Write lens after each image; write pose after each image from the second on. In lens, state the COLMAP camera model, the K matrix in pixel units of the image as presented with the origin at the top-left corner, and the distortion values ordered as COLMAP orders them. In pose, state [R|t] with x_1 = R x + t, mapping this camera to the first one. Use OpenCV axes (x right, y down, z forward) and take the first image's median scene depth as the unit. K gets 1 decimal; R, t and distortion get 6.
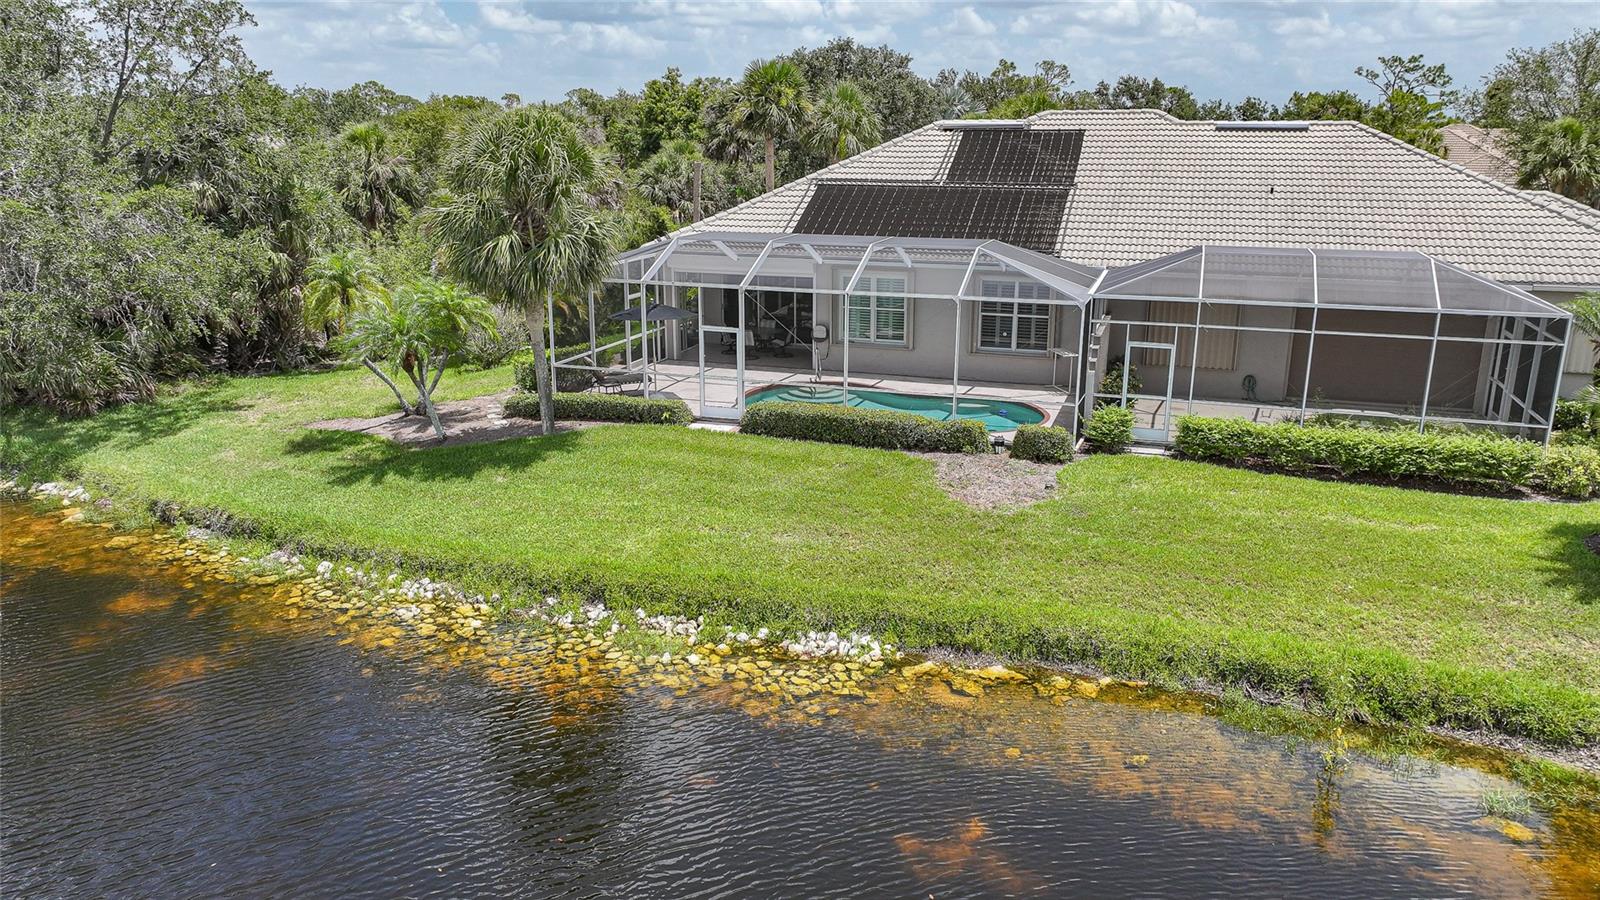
lens RADIAL K [[1130.1, 0, 799.6], [0, 1130.1, 448.8], [0, 0, 1]] dist [-0.011893, 0.024918]
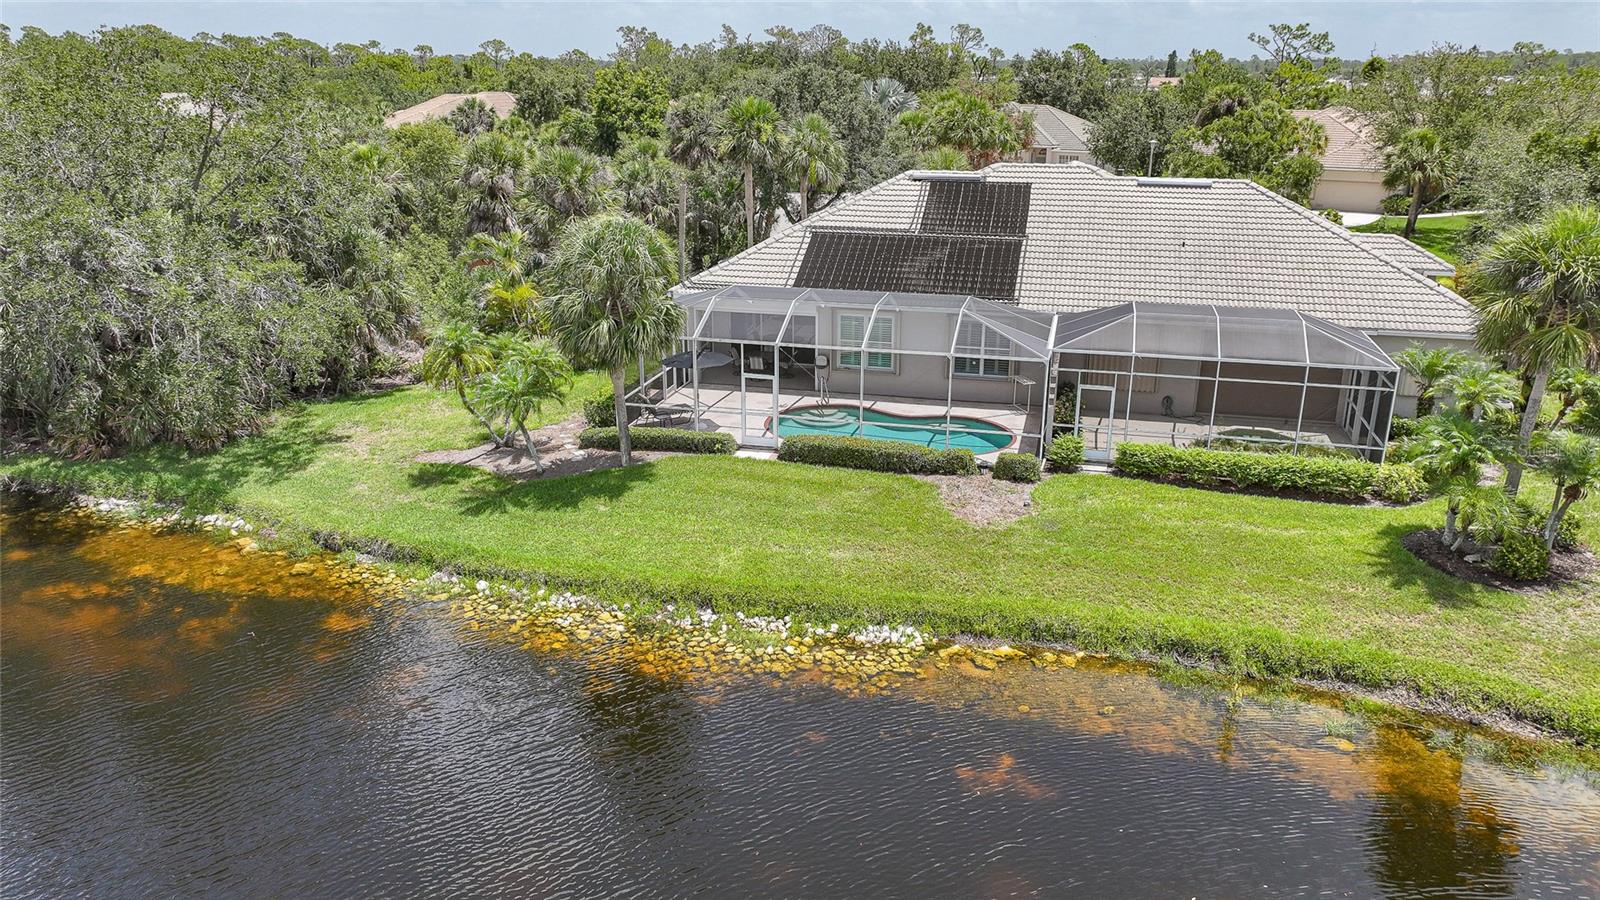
lens RADIAL K [[1130.1, 0, 796.4], [0, 1130.1, 450.9], [0, 0, 1]] dist [-0.011893, 0.024918]
pose [[0.996713, -0.028535, 0.075816, -0.138702], [0.023942, 0.997862, 0.060812, -0.108292], [-0.077389, -0.058797, 0.995266, -0.282644]]
